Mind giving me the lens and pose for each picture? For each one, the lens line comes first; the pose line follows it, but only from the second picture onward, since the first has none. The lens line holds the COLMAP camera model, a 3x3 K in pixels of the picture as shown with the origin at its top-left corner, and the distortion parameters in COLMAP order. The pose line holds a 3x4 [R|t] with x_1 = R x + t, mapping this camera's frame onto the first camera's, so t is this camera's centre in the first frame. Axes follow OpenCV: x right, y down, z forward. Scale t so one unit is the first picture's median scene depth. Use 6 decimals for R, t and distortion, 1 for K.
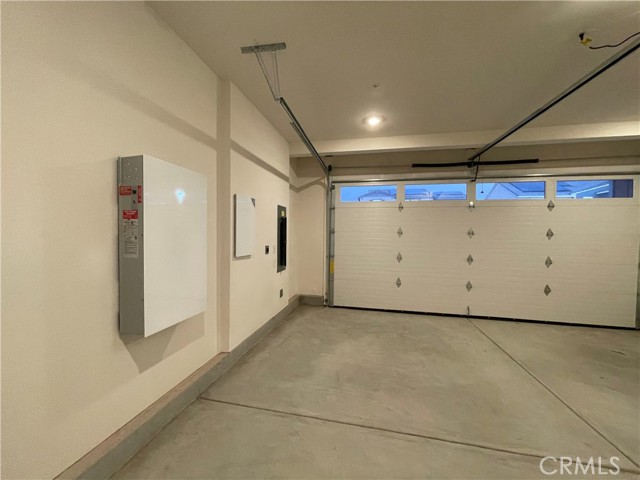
lens RADIAL K [[257.5, 0, 324.6], [0, 257.5, 239.2], [0, 0, 1]] dist [0.002644, 0.000243]
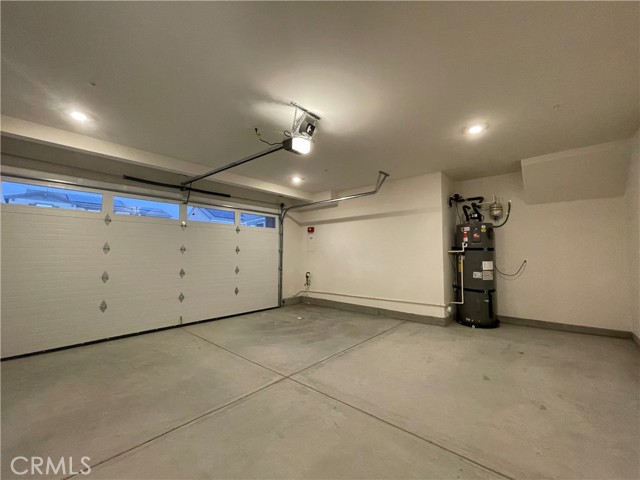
lens RADIAL K [[257.5, 0, 319.6], [0, 257.5, 239.6], [0, 0, 1]] dist [0.002644, 0.000243]
pose [[0.488519, 0.034747, 0.871861, -0.125115], [0.026136, 0.998176, -0.054426, 0.011873], [-0.872162, 0.049375, 0.486720, -0.067330]]
